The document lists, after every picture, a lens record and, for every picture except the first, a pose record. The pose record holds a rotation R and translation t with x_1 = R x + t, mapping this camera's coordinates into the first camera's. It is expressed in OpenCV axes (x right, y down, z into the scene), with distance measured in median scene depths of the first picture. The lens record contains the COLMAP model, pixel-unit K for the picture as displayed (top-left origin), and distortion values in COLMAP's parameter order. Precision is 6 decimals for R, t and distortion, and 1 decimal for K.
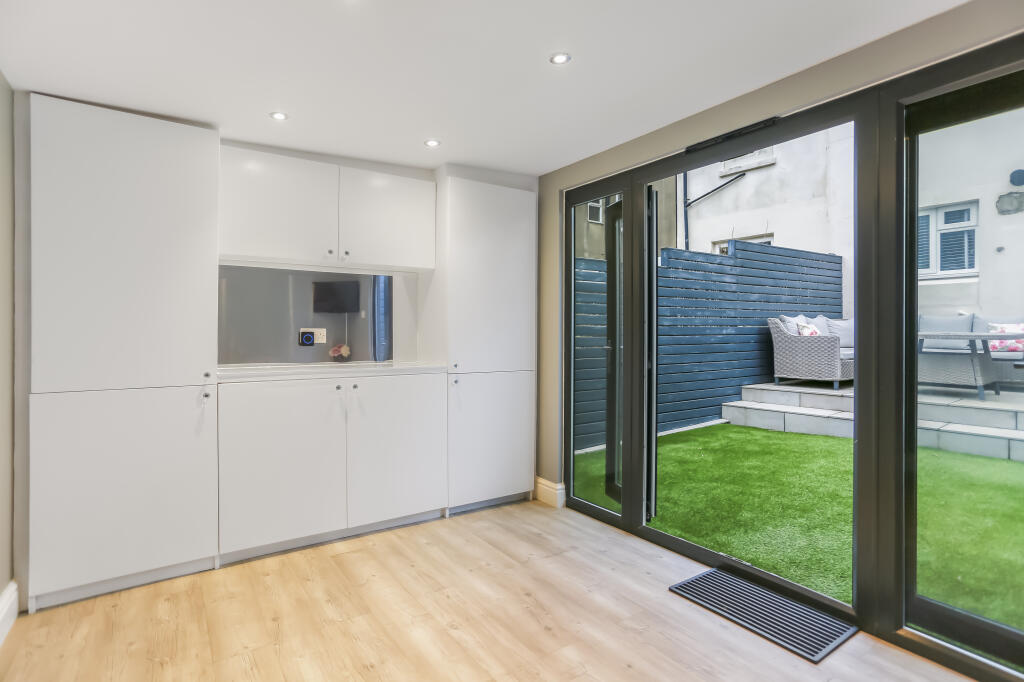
lens RADIAL K [[510.5, 0, 501.0], [0, 510.5, 334.4], [0, 0, 1]] dist [-0.056067, 0.031044]
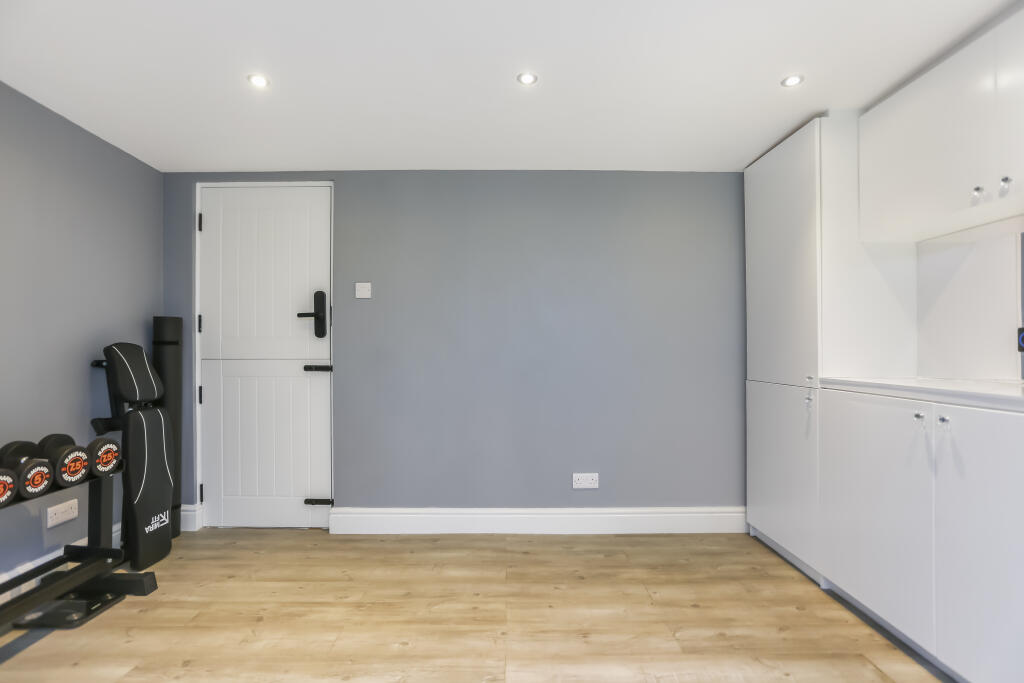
lens RADIAL K [[509.6, 0, 512.0], [0, 509.6, 341.5], [0, 0, 1]] dist [-0.052387, 0.032937]
pose [[-0.553948, -0.011404, -0.832473, 0.203081], [-0.002666, 0.999925, -0.011924, 0.009546], [0.832547, -0.004386, -0.553937, 0.400339]]
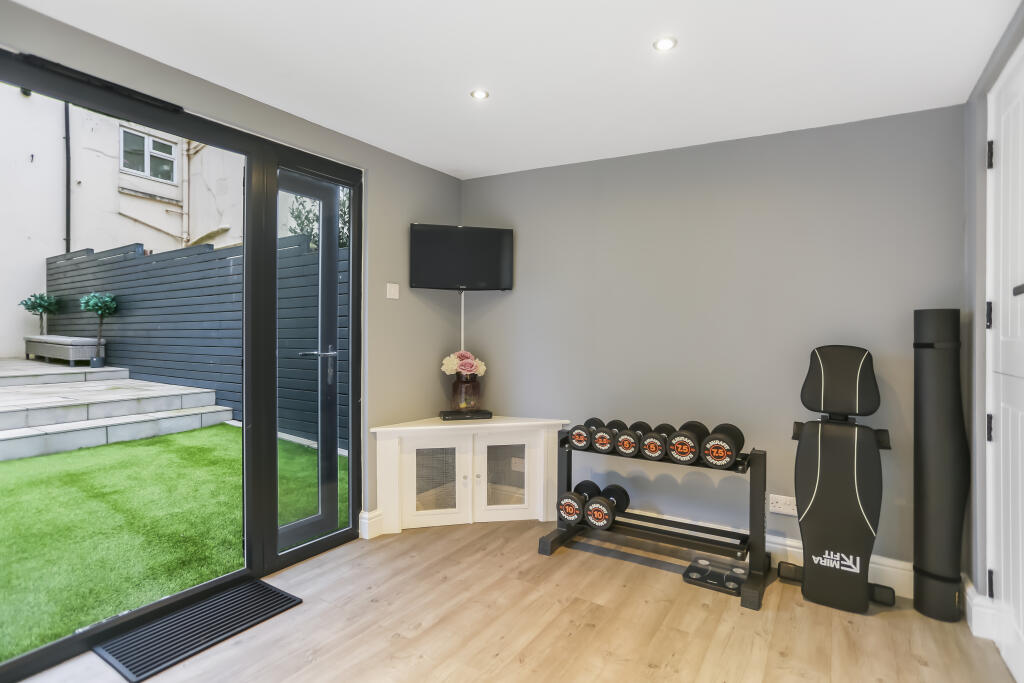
lens RADIAL K [[509.6, 0, 512.0], [0, 509.6, 341.5], [0, 0, 1]] dist [-0.052387, 0.032937]
pose [[-0.391760, -0.013010, 0.919976, -0.193396], [0.002792, 0.999879, 0.015329, -0.001957], [-0.920063, 0.008574, -0.391676, 0.270504]]
